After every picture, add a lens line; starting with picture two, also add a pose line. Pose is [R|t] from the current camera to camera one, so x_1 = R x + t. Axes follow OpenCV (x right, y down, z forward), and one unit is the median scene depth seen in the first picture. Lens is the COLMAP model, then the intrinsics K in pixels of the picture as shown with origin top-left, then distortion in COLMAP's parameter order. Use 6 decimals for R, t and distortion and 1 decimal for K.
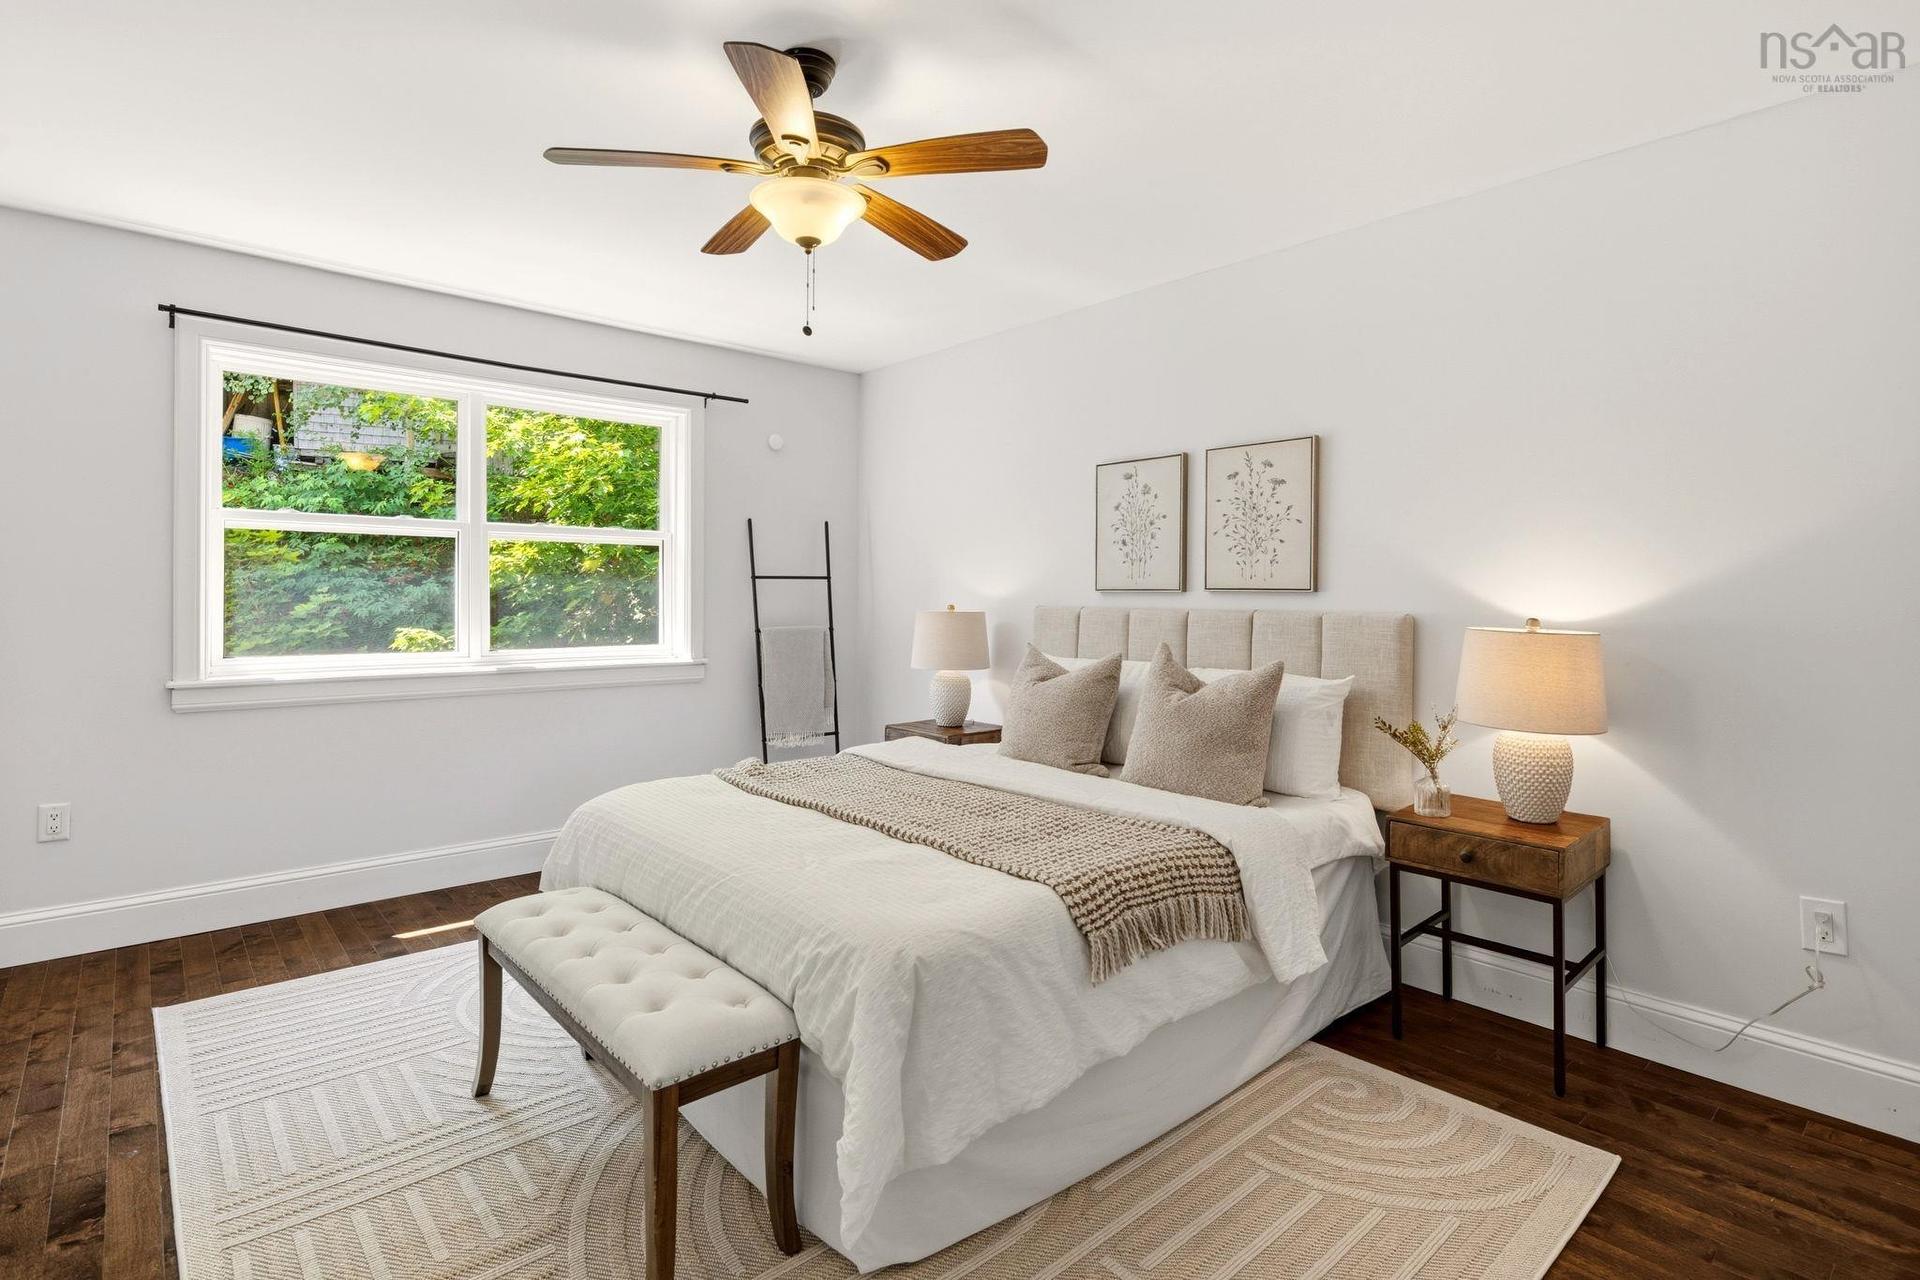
lens RADIAL K [[940.1, 0, 954.2], [0, 940.1, 590.2], [0, 0, 1]] dist [0.000700, -0.000592]
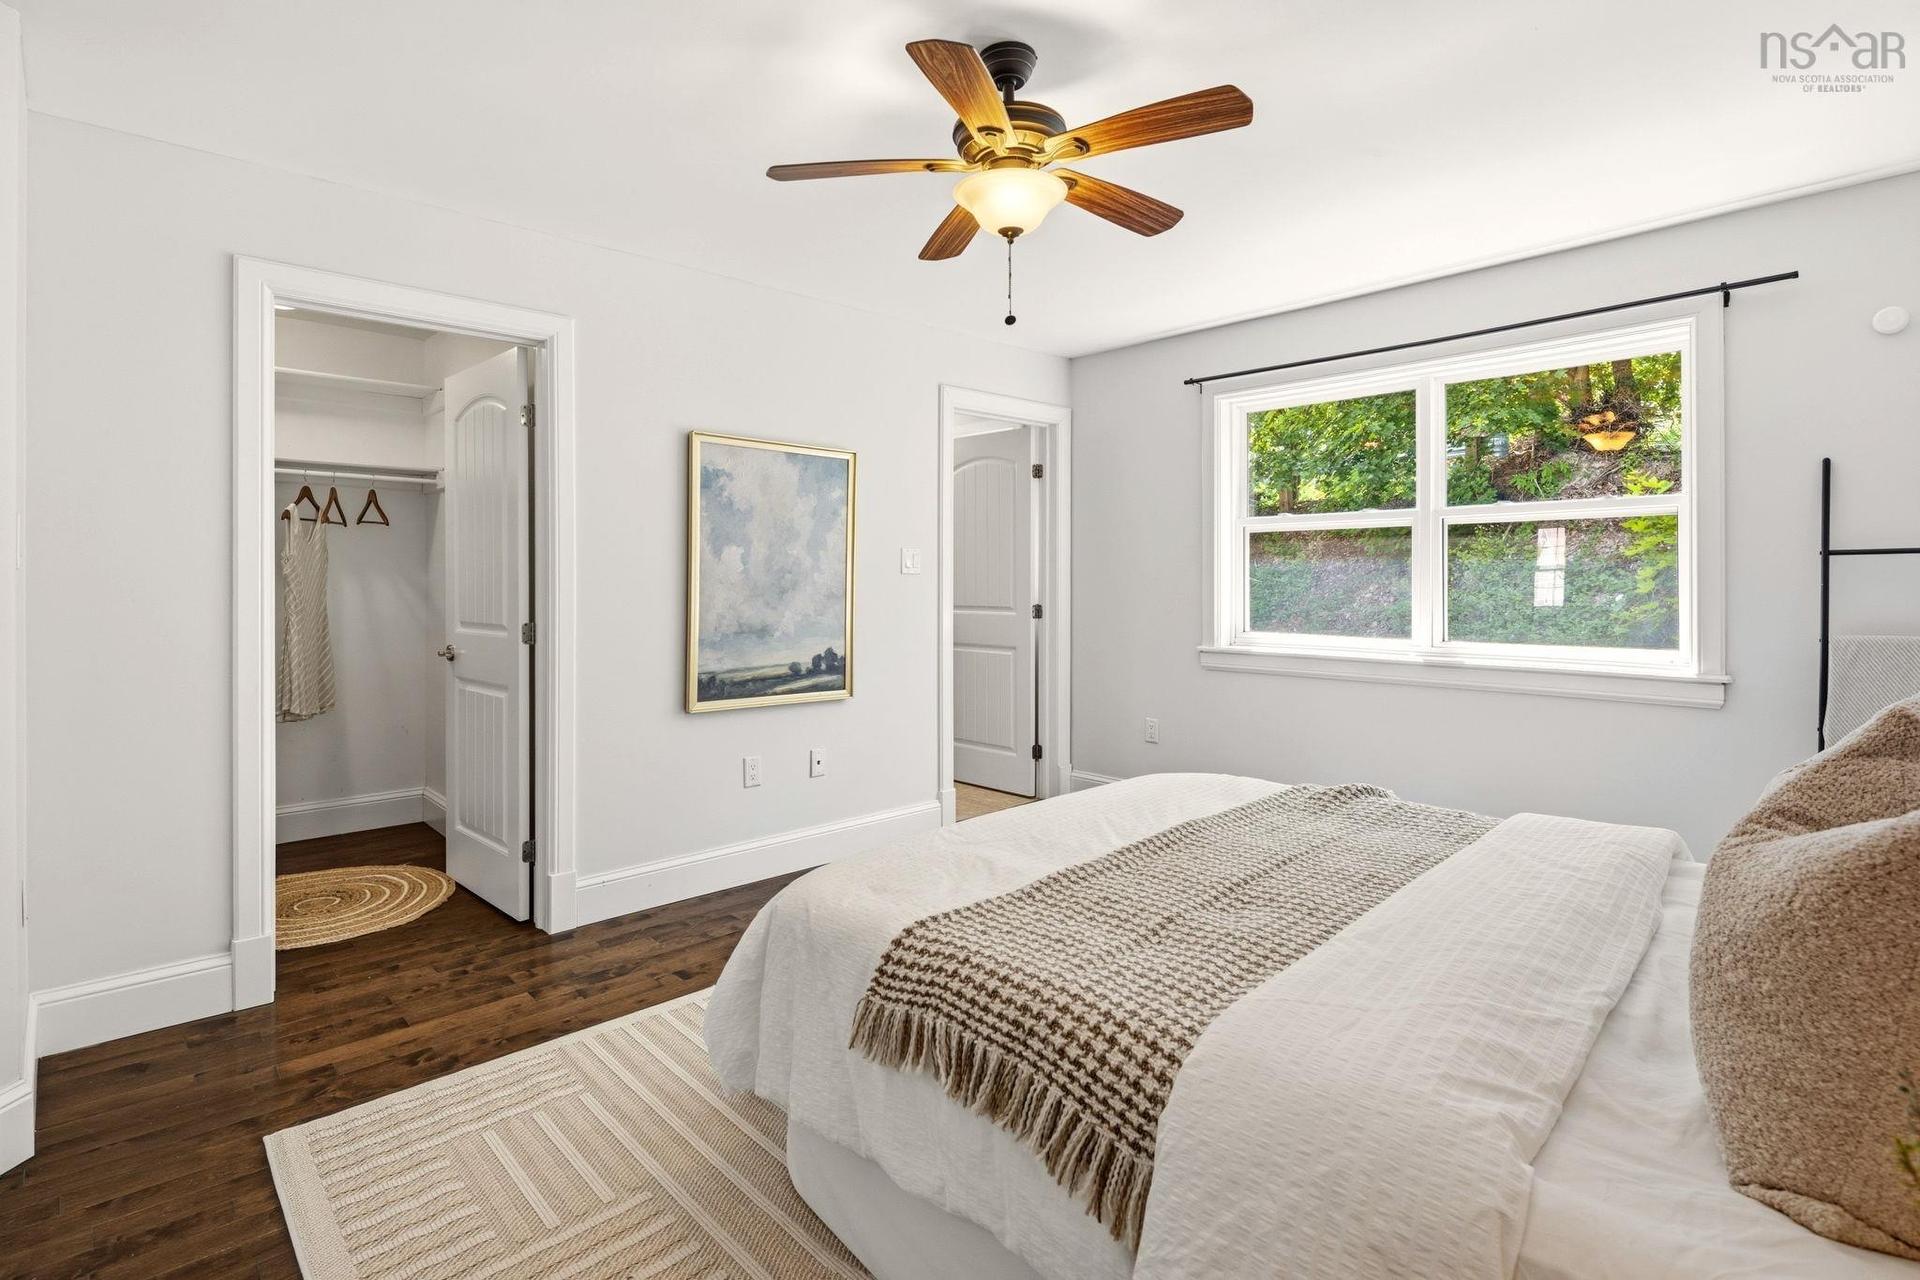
lens RADIAL K [[940.1, 0, 954.2], [0, 940.1, 590.2], [0, 0, 1]] dist [0.000700, -0.000592]
pose [[0.031597, 0.007837, -0.999470, 0.223872], [0.007095, 0.999942, 0.008065, 0.000260], [0.999476, -0.007346, 0.031540, 0.240058]]
